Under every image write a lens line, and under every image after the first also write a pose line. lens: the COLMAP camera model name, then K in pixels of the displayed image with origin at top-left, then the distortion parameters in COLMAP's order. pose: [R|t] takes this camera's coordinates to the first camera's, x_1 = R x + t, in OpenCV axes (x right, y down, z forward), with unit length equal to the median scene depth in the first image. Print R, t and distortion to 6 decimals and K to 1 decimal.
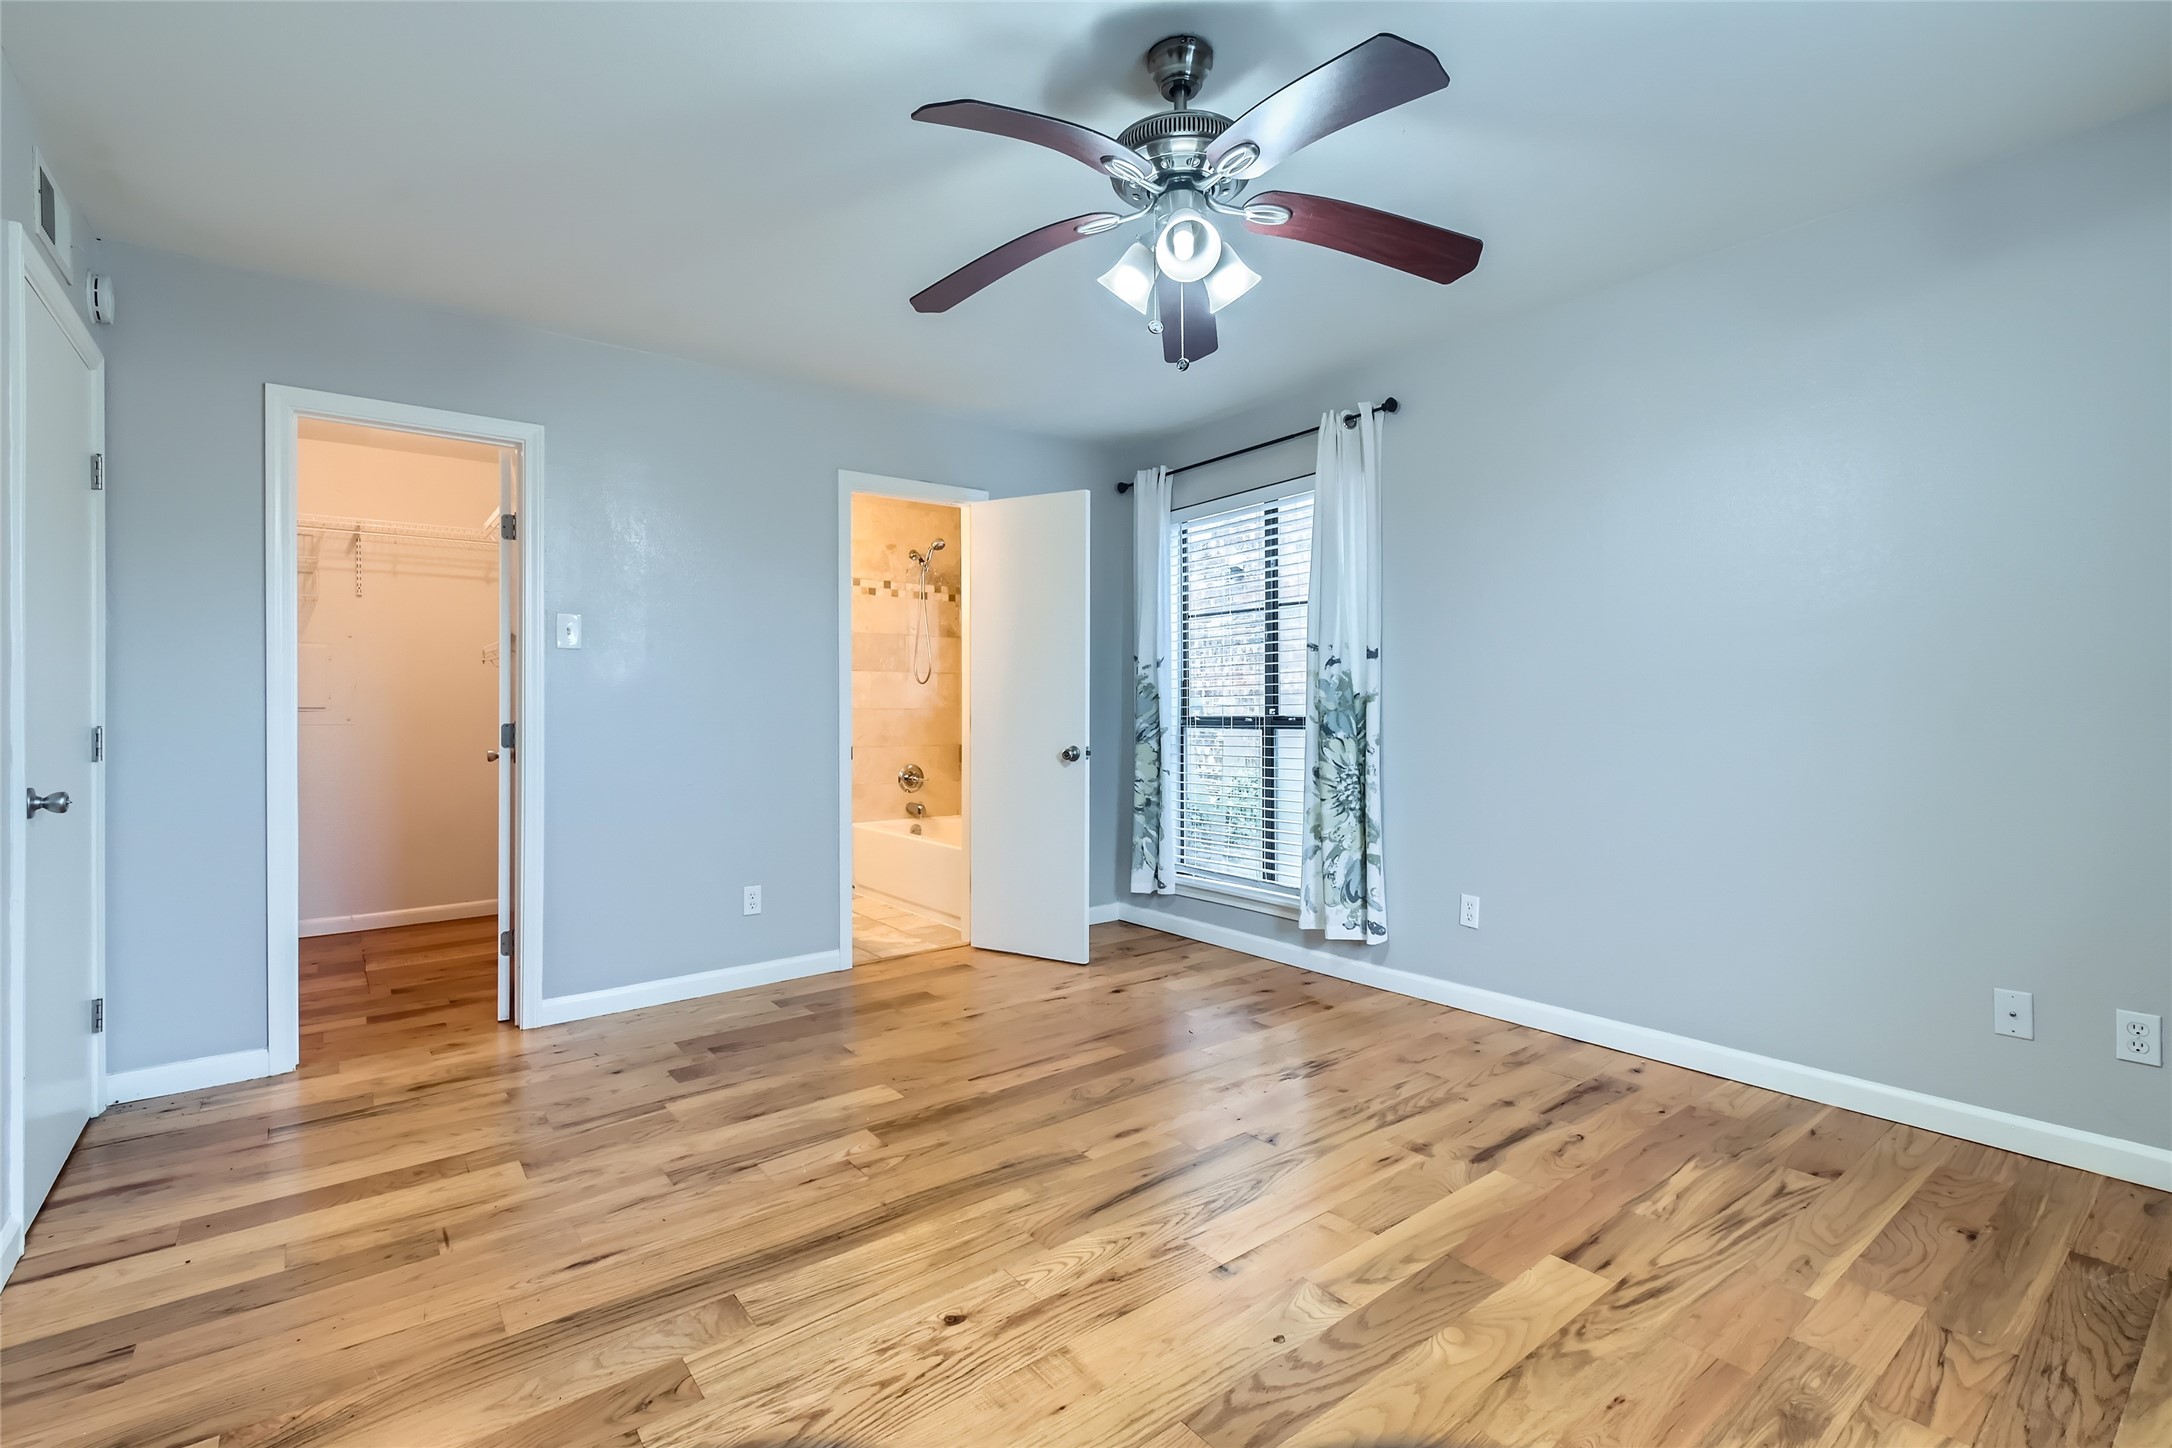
lens RADIAL K [[979.2, 0, 1083.5], [0, 979.2, 700.6], [0, 0, 1]] dist [0.007430, -0.003896]
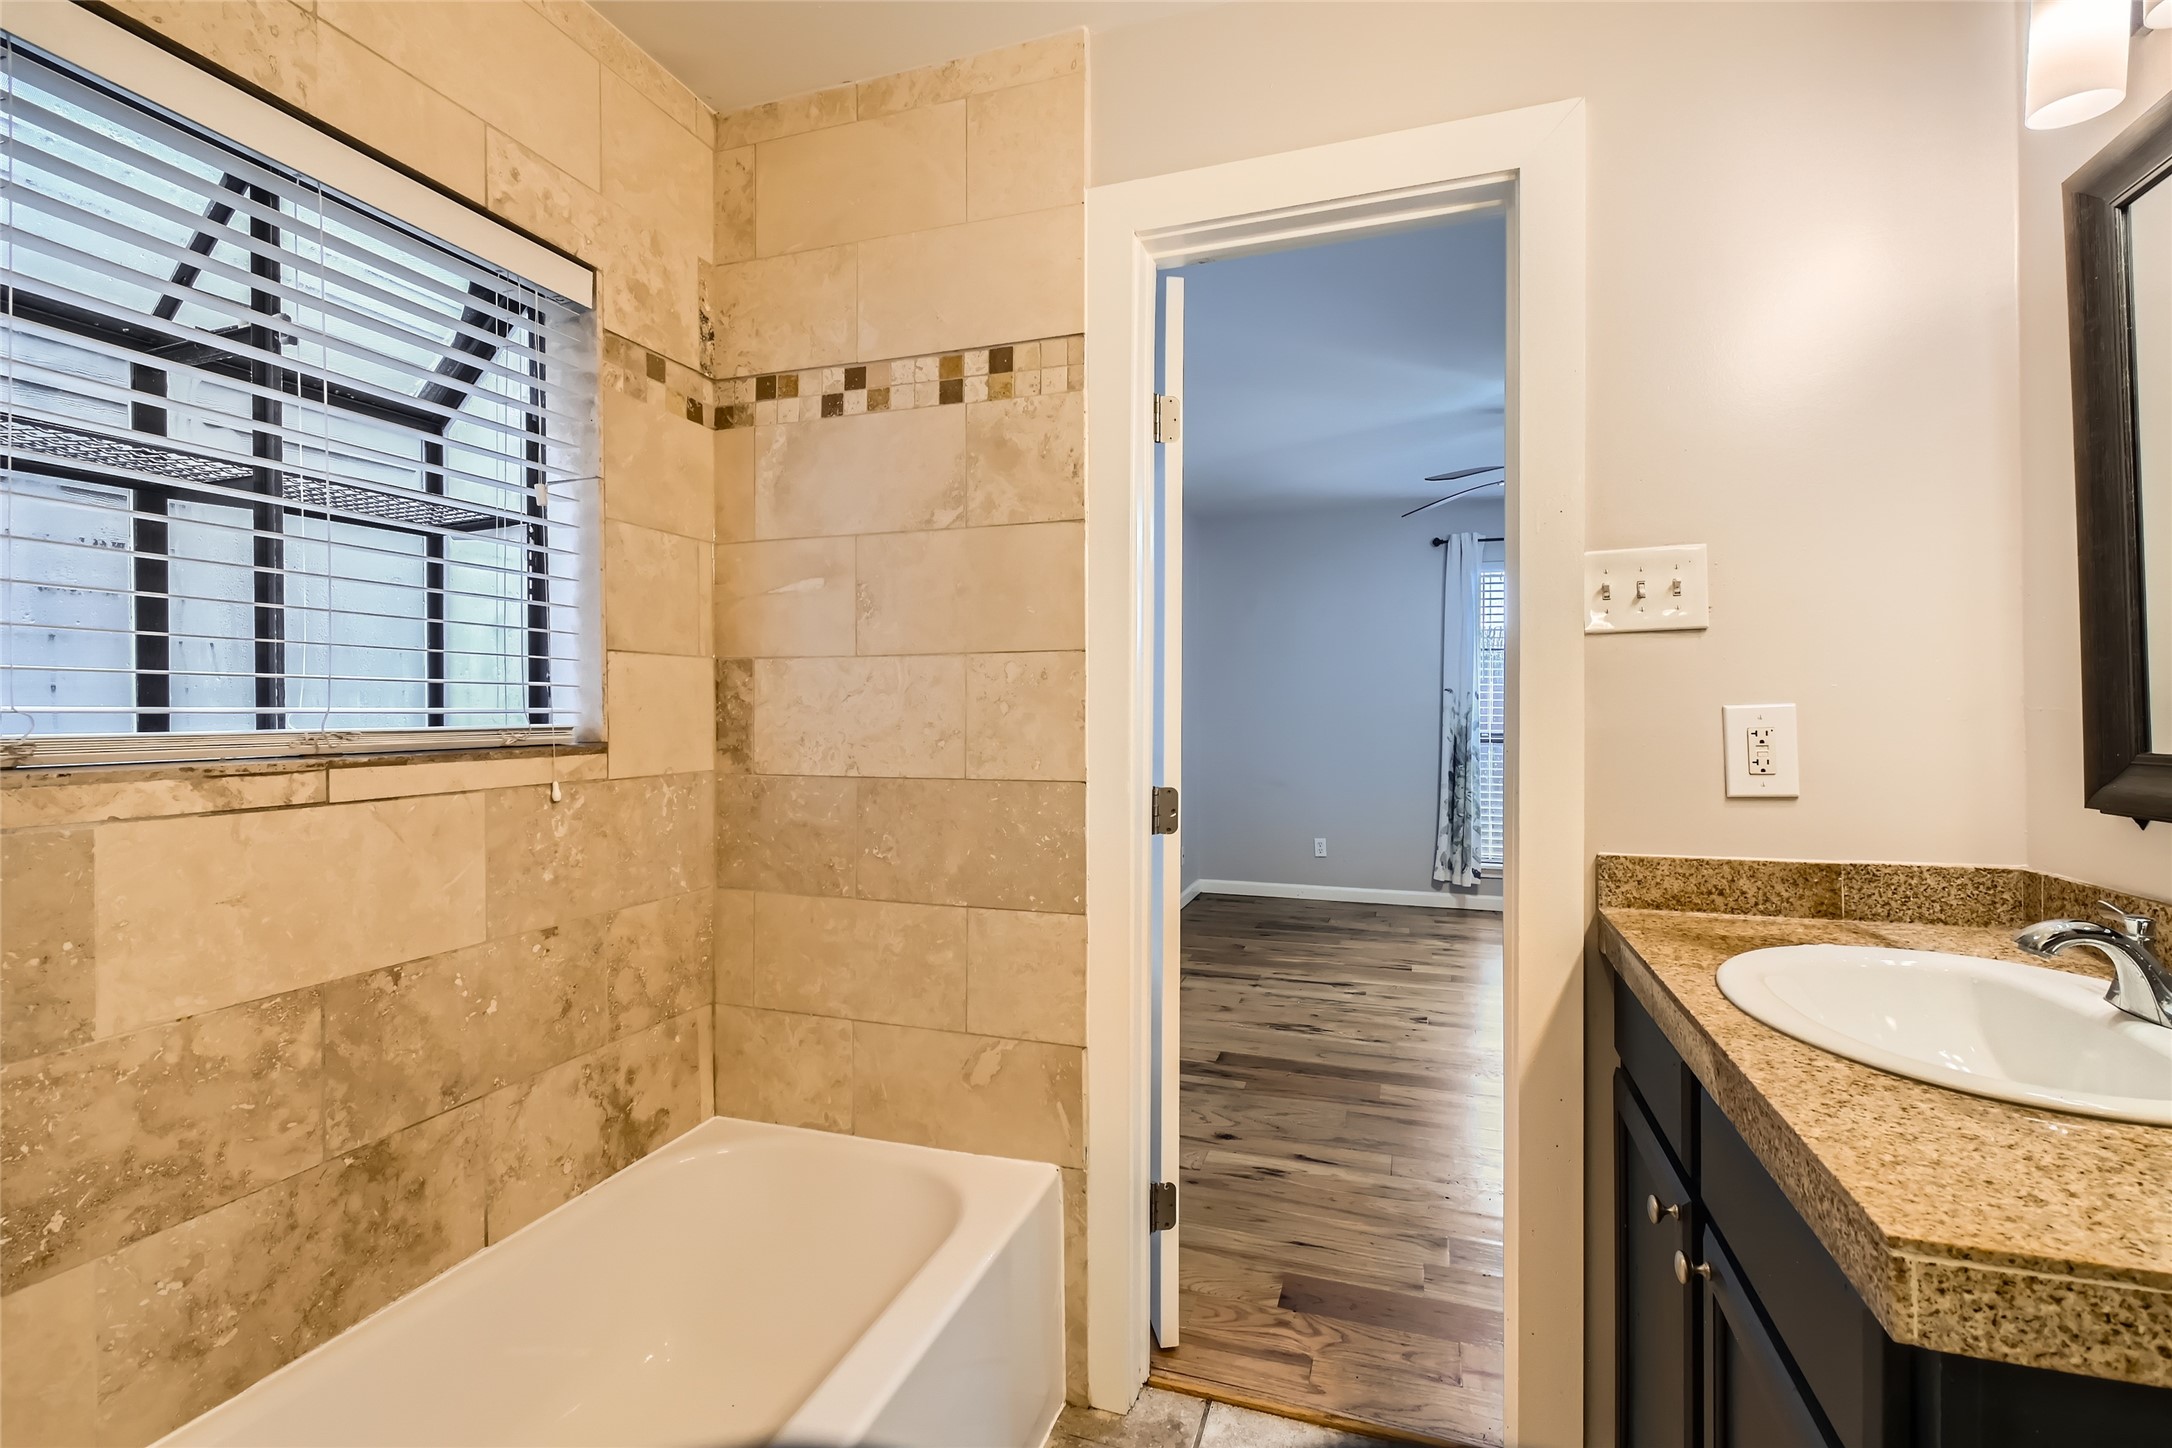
lens RADIAL K [[979.2, 0, 1085.1], [0, 979.2, 703.3], [0, 0, 1]] dist [0.007430, -0.003896]
pose [[-0.554801, 0.014227, 0.831862, -0.583438], [0.004935, 0.999892, -0.013810, -0.018261], [-0.831969, -0.003557, -0.554811, 1.679045]]
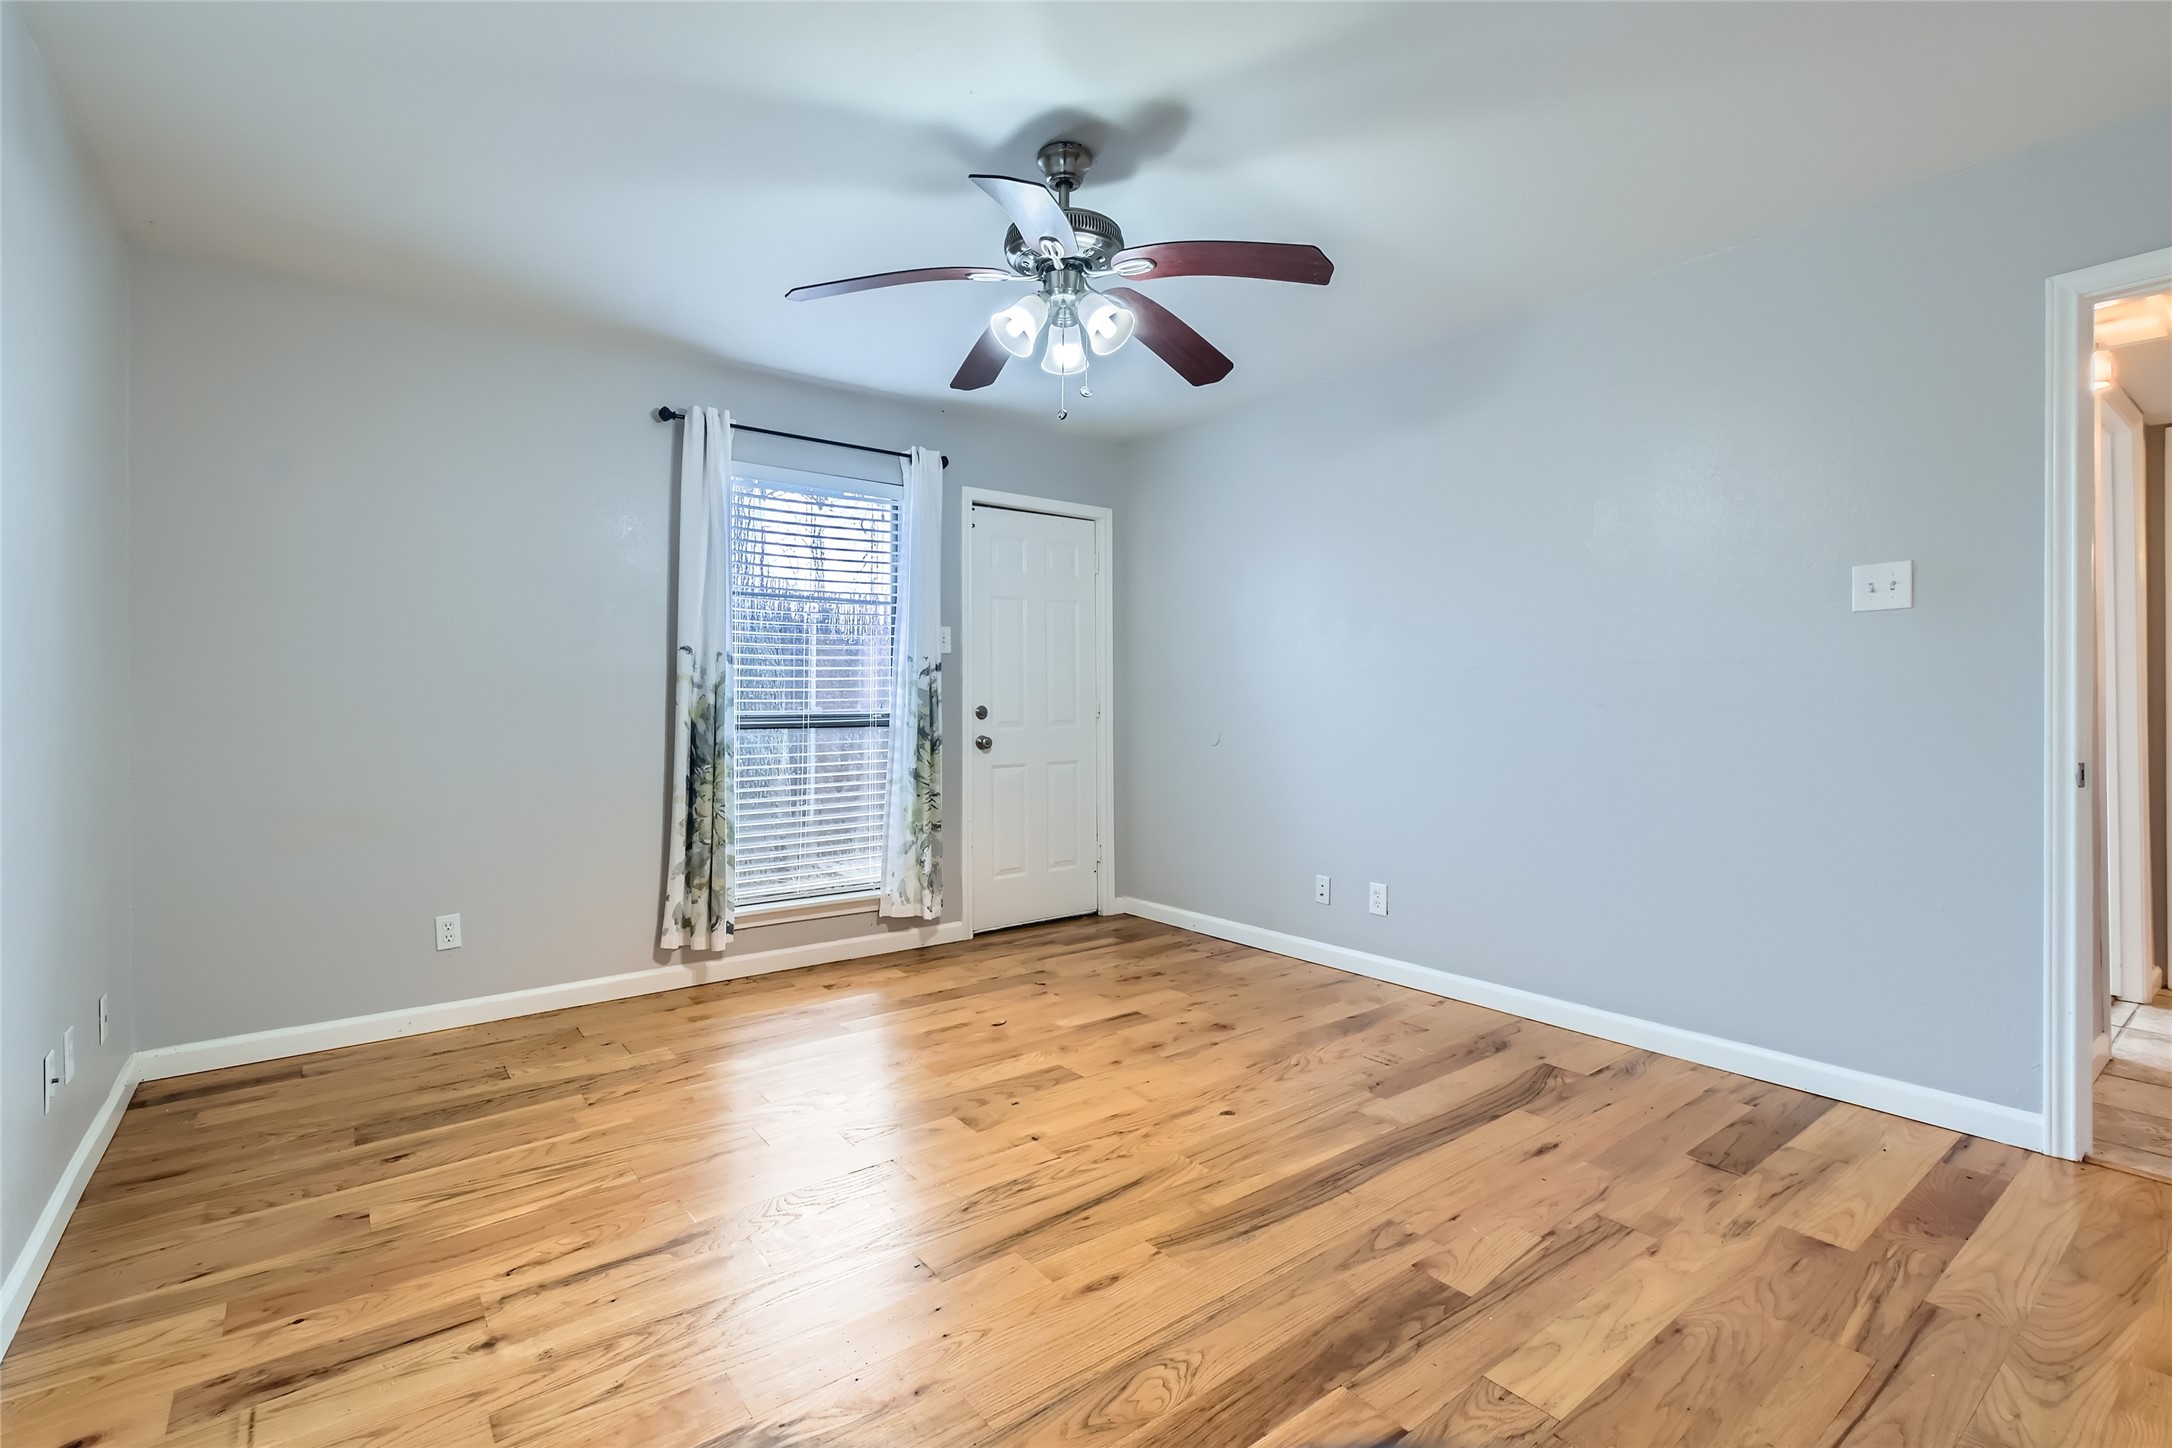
lens RADIAL K [[979.2, 0, 1087.4], [0, 979.2, 708.0], [0, 0, 1]] dist [0.007430, -0.003896]
pose [[-0.999919, 0.012752, 0.000522, 0.037361], [0.012753, 0.999915, 0.002760, 0.006430], [-0.000486, 0.002766, -0.999996, 1.298083]]
